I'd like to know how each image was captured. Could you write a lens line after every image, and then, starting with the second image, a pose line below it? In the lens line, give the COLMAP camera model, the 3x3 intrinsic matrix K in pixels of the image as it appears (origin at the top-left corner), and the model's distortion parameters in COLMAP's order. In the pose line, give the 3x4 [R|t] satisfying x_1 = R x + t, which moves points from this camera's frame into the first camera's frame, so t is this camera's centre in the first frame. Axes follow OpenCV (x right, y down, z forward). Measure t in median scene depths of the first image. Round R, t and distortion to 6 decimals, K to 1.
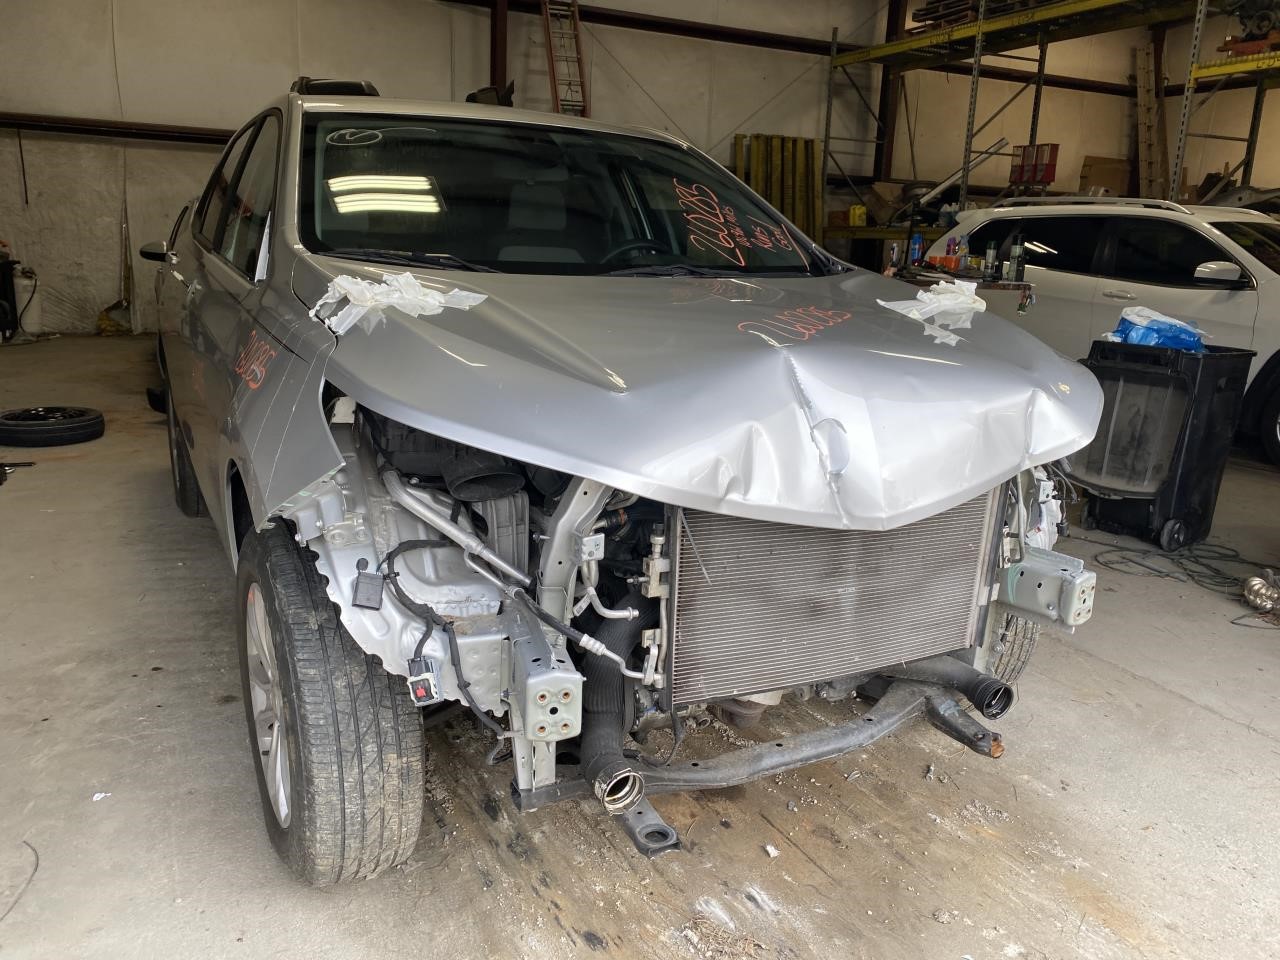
lens RADIAL K [[965.0, 0, 644.0], [0, 965.0, 454.7], [0, 0, 1]] dist [-0.001804, -0.003896]
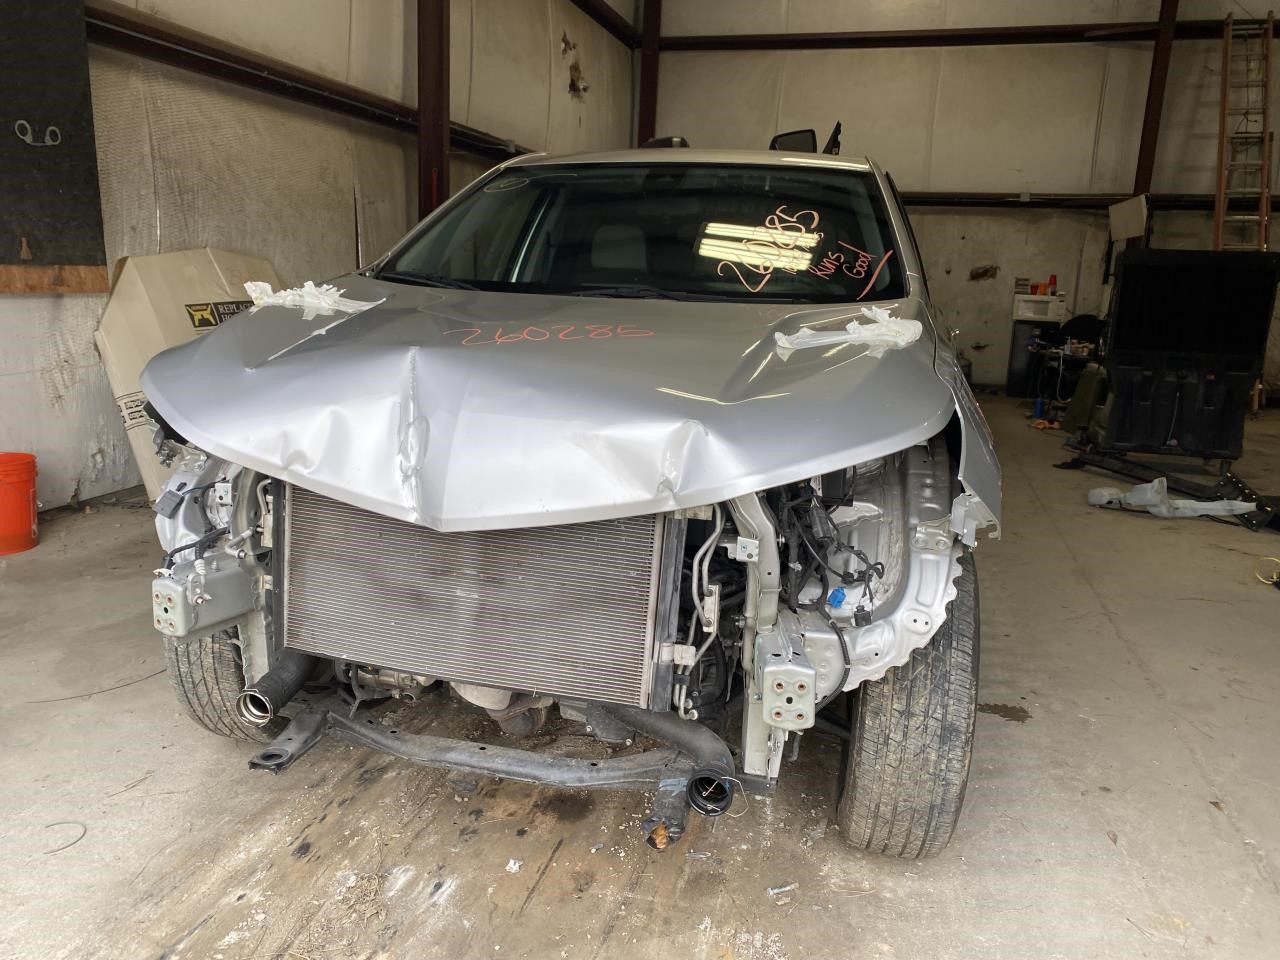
lens RADIAL K [[965.0, 0, 644.0], [0, 965.0, 454.7], [0, 0, 1]] dist [-0.001804, -0.003896]
pose [[0.732983, 0.112035, -0.670957, 0.811317], [-0.152961, 0.988230, -0.002090, -0.022468], [0.662826, 0.104162, 0.741493, 0.300709]]
